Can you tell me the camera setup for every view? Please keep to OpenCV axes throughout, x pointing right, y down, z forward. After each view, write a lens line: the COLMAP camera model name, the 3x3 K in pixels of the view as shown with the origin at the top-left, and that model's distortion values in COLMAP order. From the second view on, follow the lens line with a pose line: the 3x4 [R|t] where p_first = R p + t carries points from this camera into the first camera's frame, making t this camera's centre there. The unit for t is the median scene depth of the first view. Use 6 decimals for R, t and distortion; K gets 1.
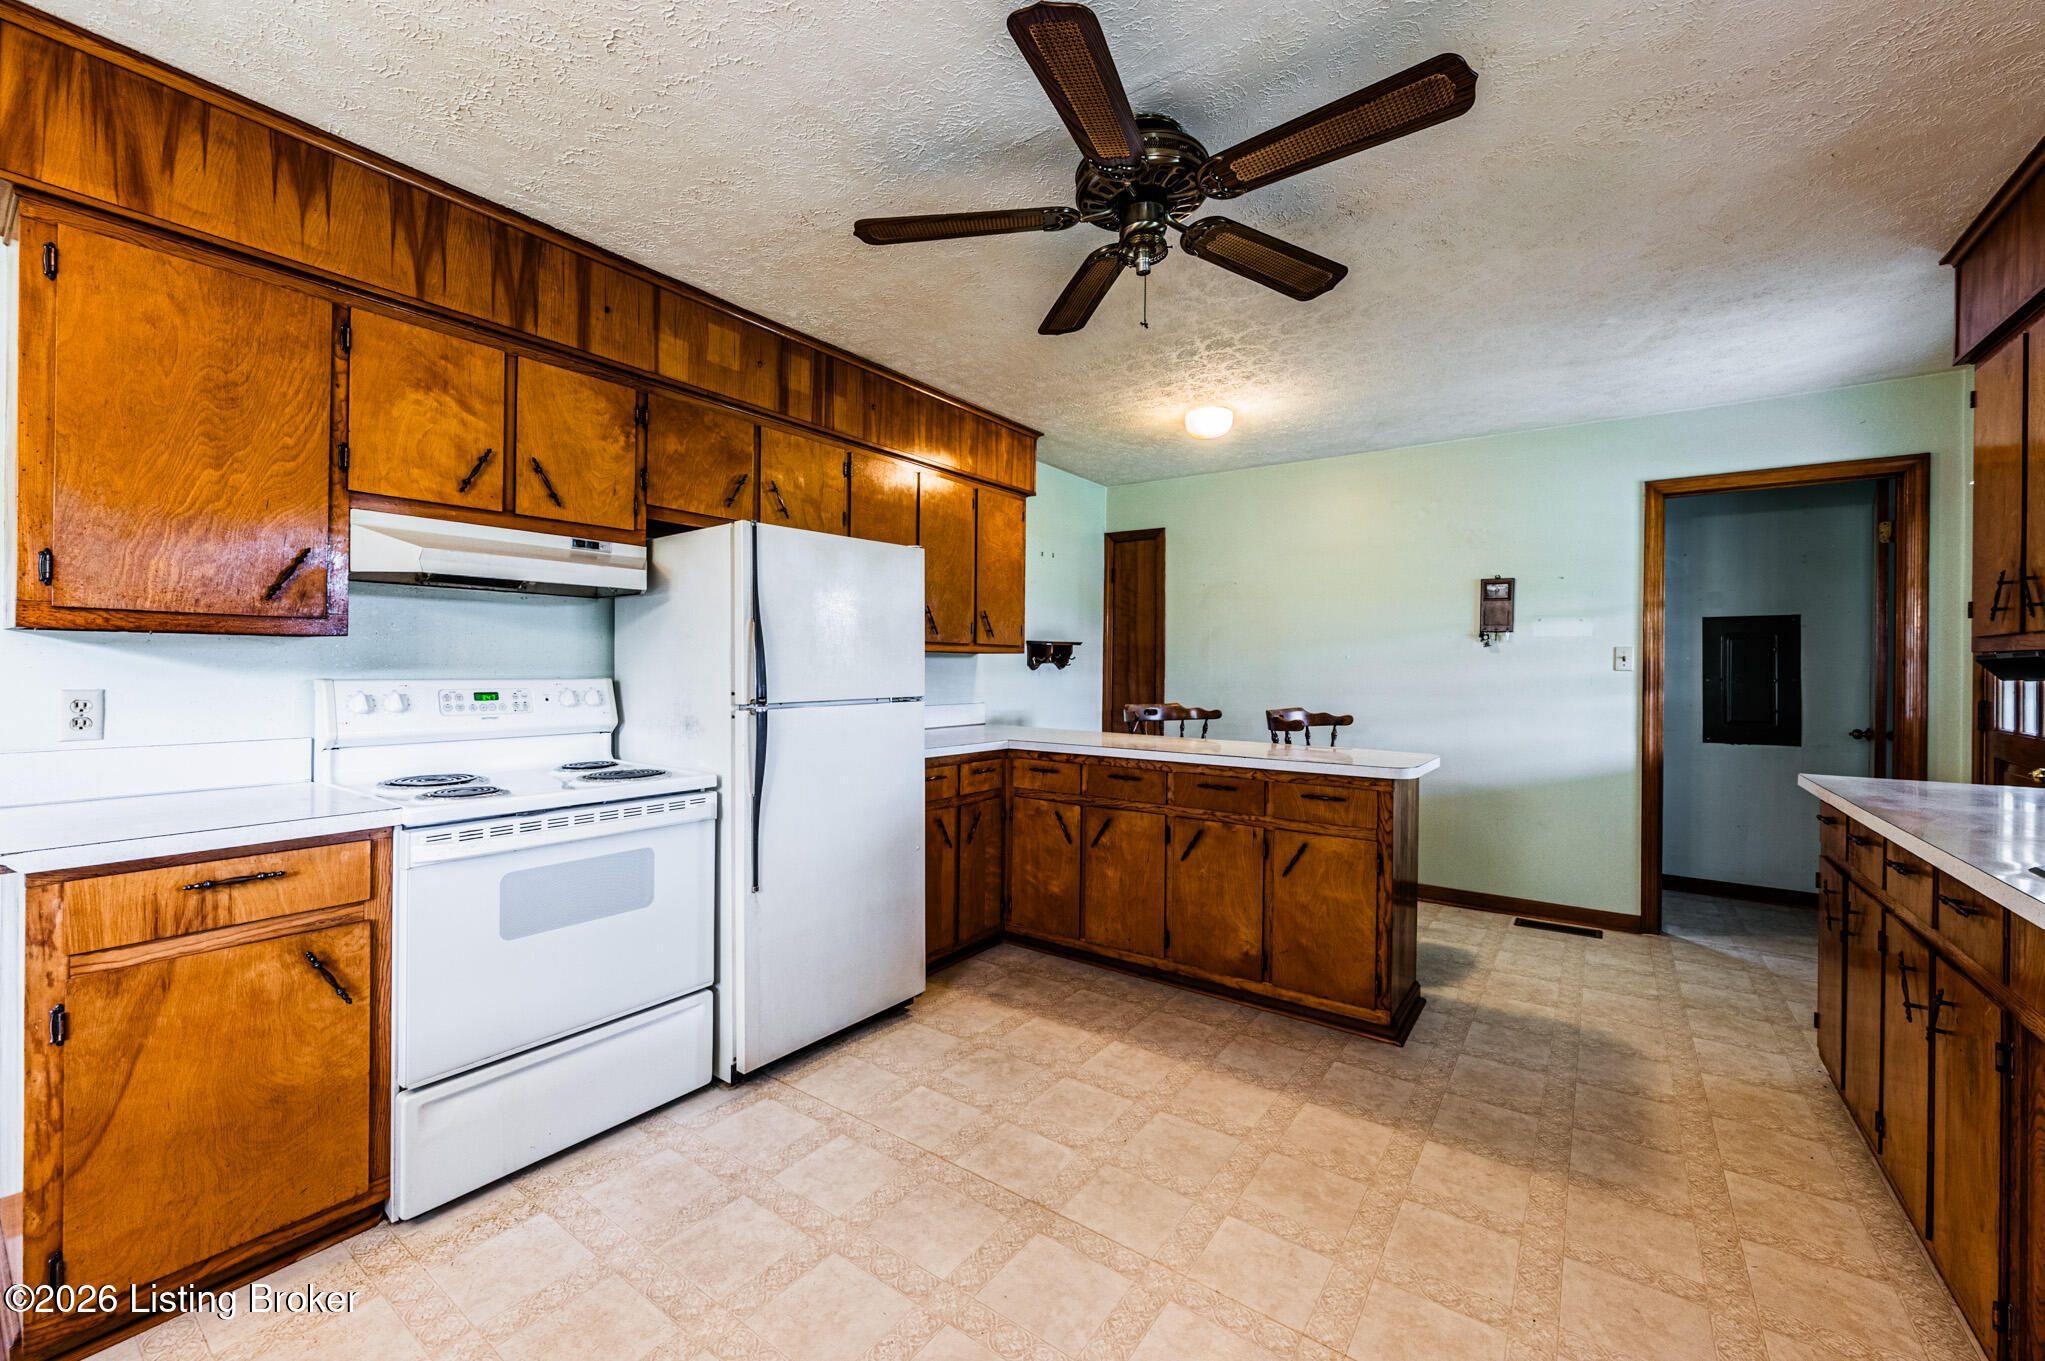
lens RADIAL K [[820.7, 0, 972.5], [0, 820.7, 674.9], [0, 0, 1]] dist [-0.013784, -0.000414]
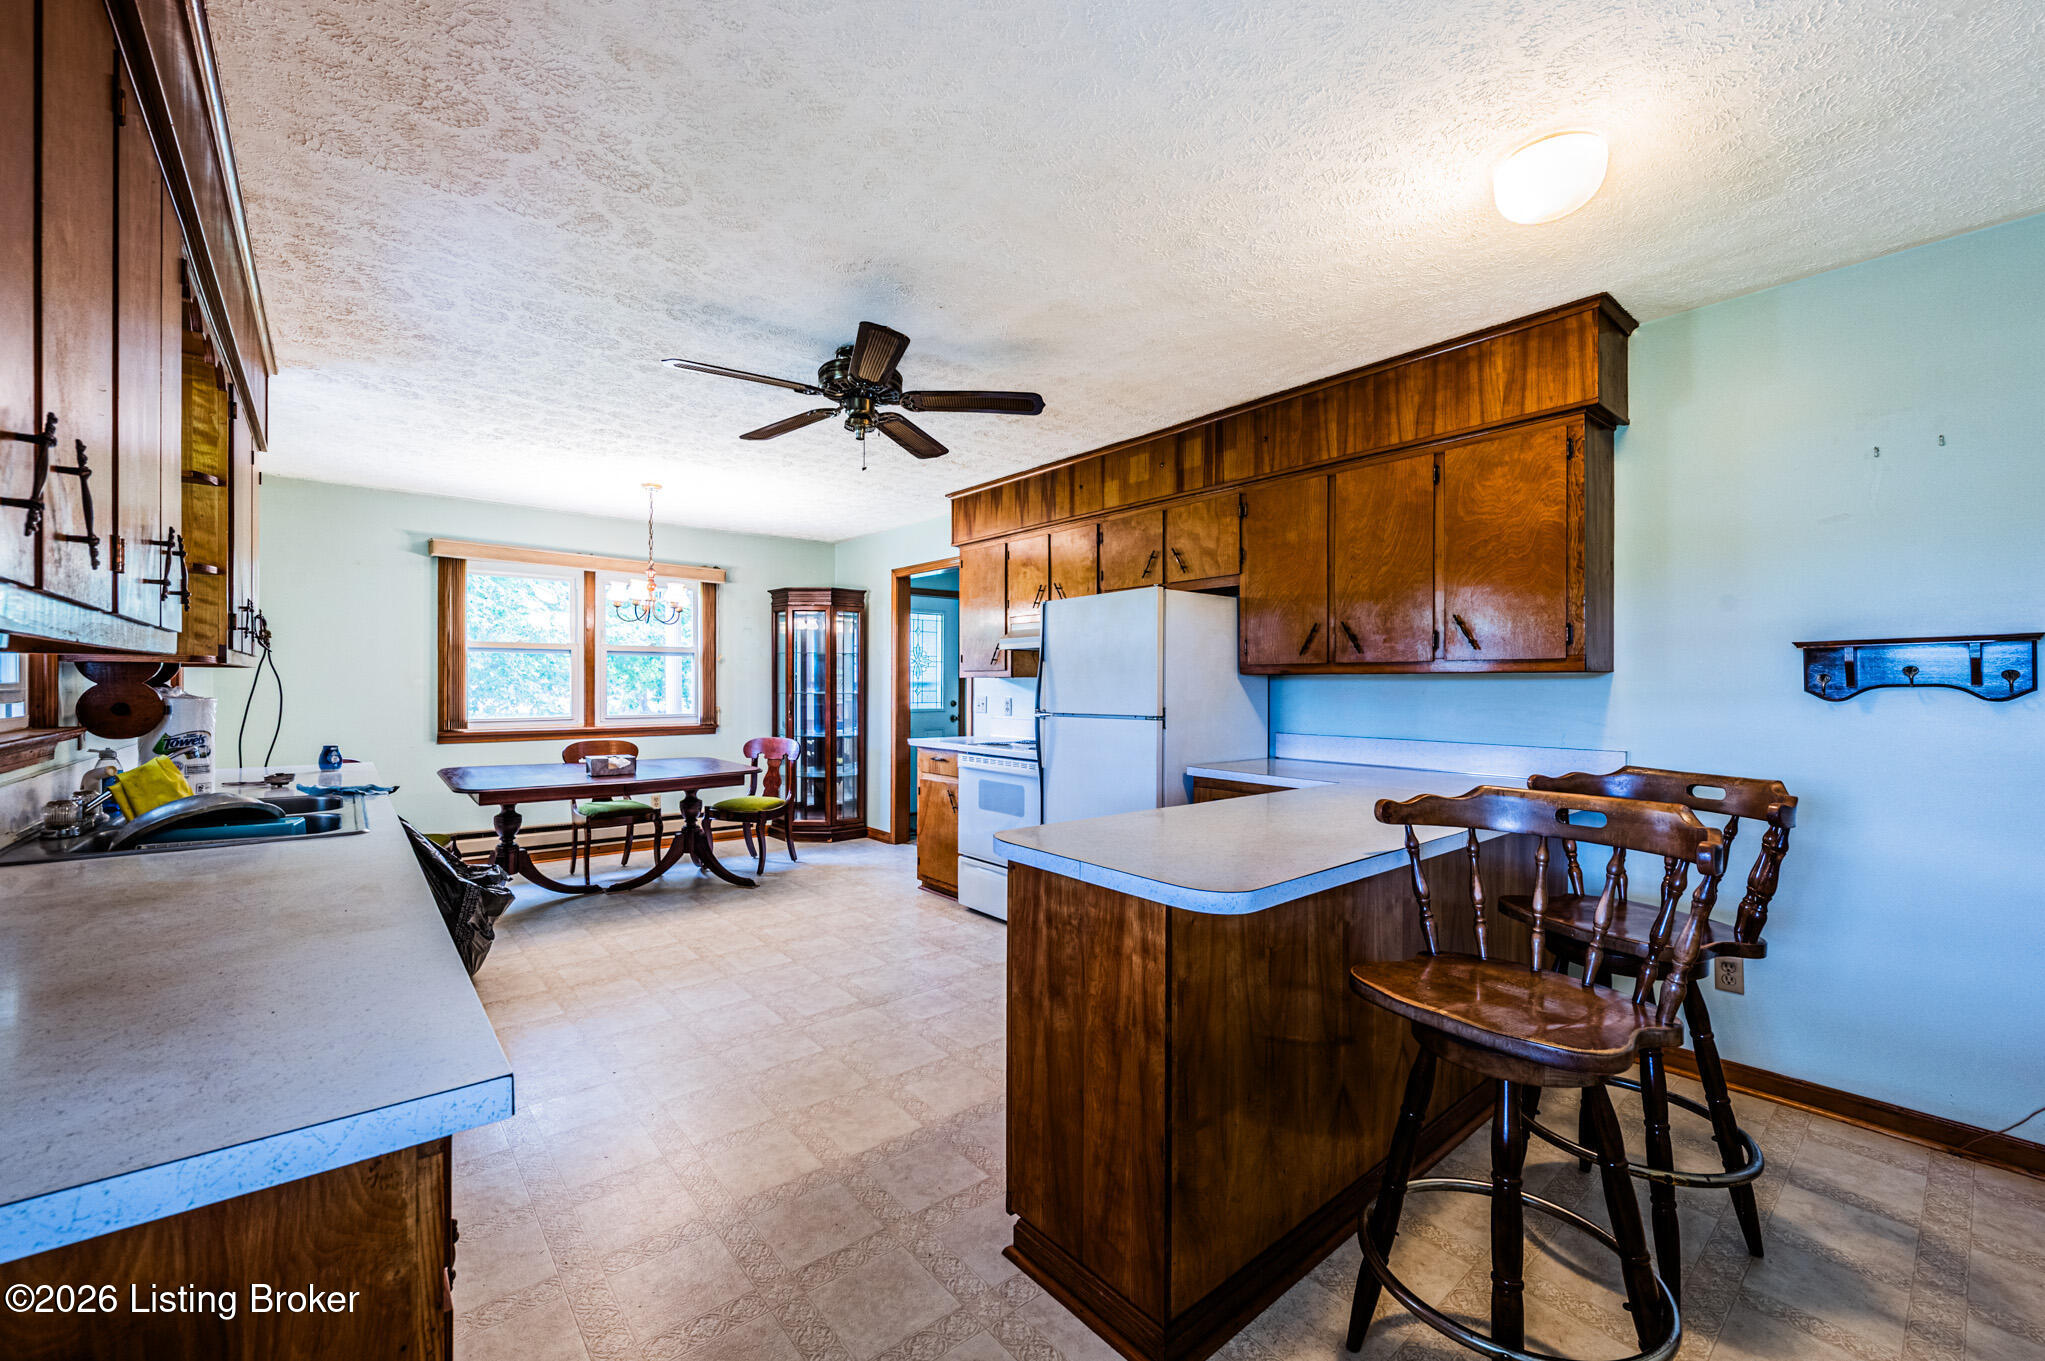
lens RADIAL K [[820.7, 0, 1032.3], [0, 820.7, 674.5], [0, 0, 1]] dist [-0.013784, -0.000414]
pose [[-0.211797, -0.015005, -0.977198, 1.471581], [-0.004001, 0.999887, -0.014486, -0.019608], [0.977305, 0.000842, -0.211834, 1.440541]]
